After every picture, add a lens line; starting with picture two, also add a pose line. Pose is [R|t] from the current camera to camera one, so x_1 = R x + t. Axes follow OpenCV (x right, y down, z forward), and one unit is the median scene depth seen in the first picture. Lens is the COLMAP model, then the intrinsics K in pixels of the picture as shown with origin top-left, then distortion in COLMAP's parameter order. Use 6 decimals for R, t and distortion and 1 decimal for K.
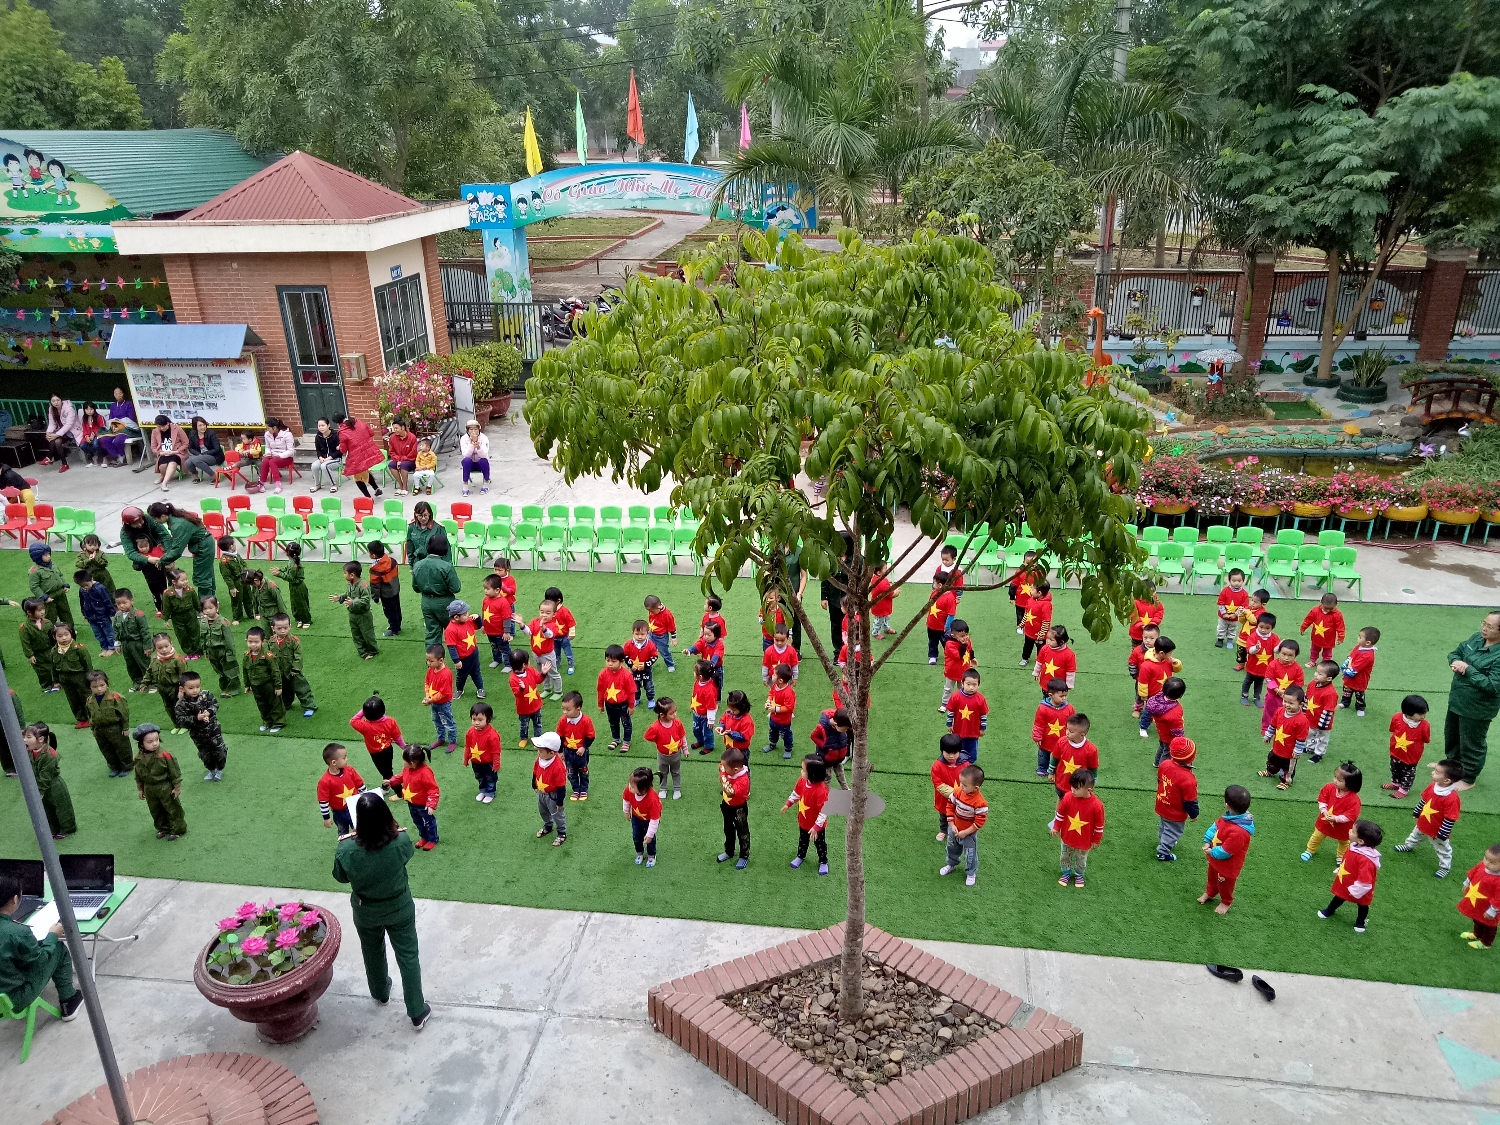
lens RADIAL K [[1140.3, 0, 750.0], [0, 1140.3, 562.5], [0, 0, 1]] dist [0.009668, 0.019024]
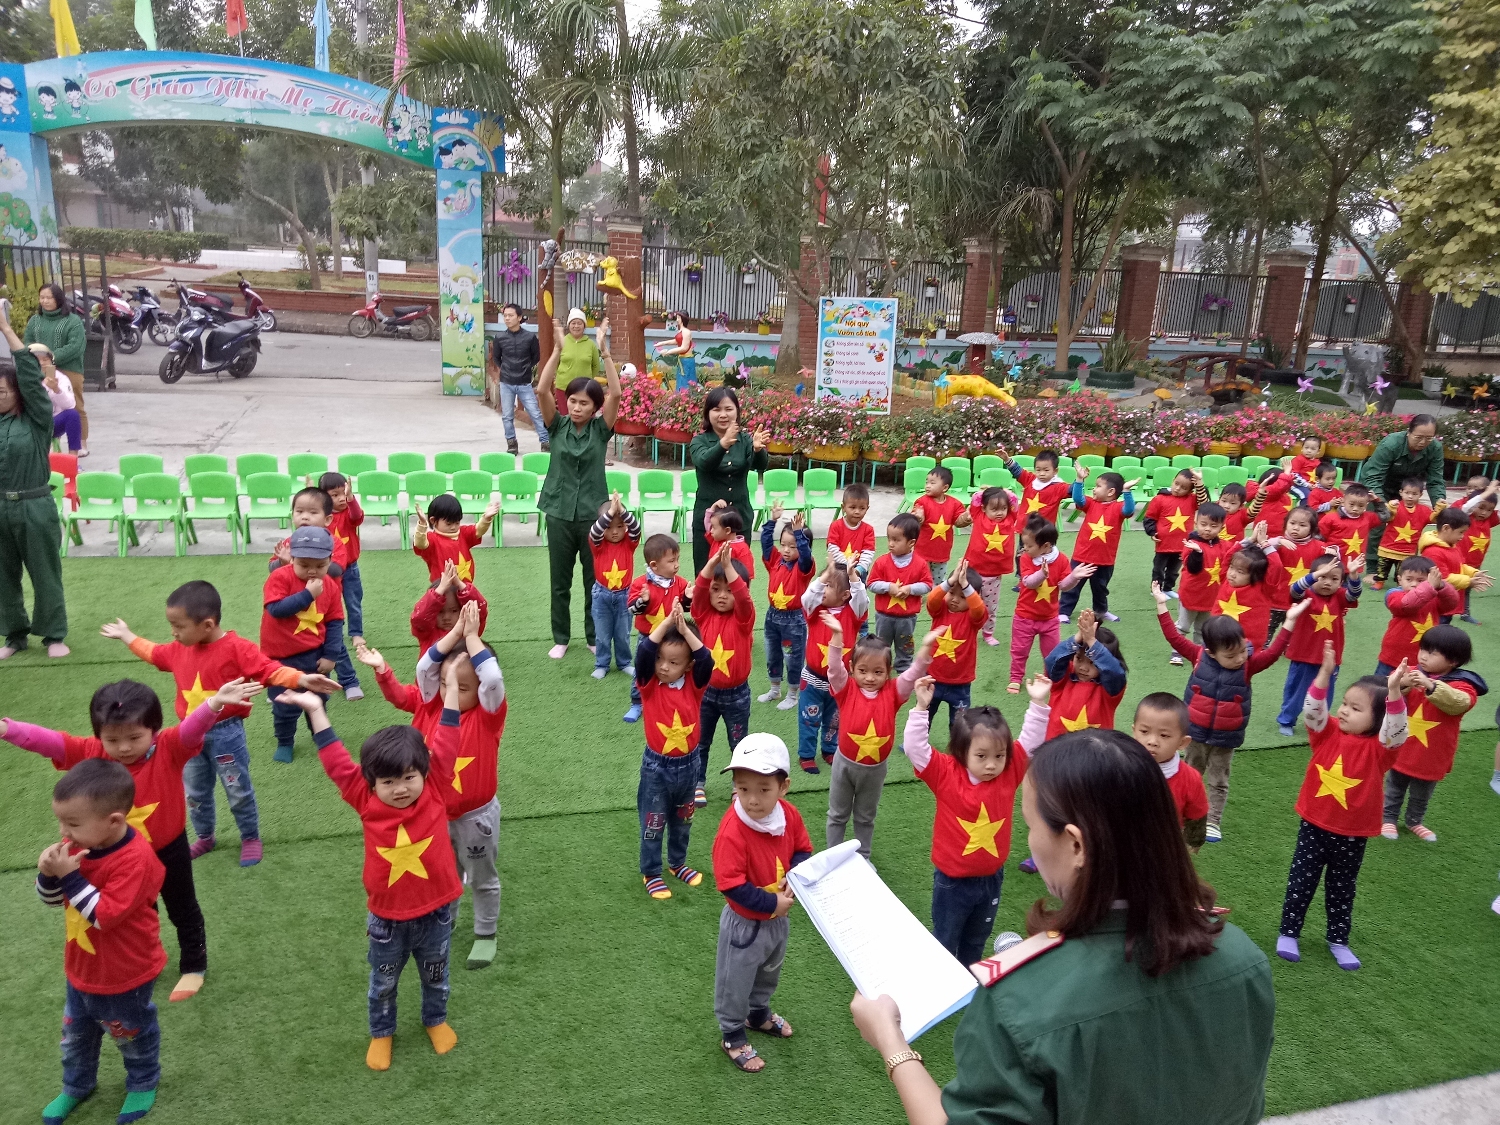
lens RADIAL K [[1140.3, 0, 750.0], [0, 1140.3, 562.5], [0, 0, 1]] dist [0.009668, 0.019024]
pose [[0.892303, -0.045575, 0.449131, -0.152635], [0.102479, 0.989367, -0.103203, 0.062713], [-0.439652, 0.138115, 0.887485, 0.278887]]
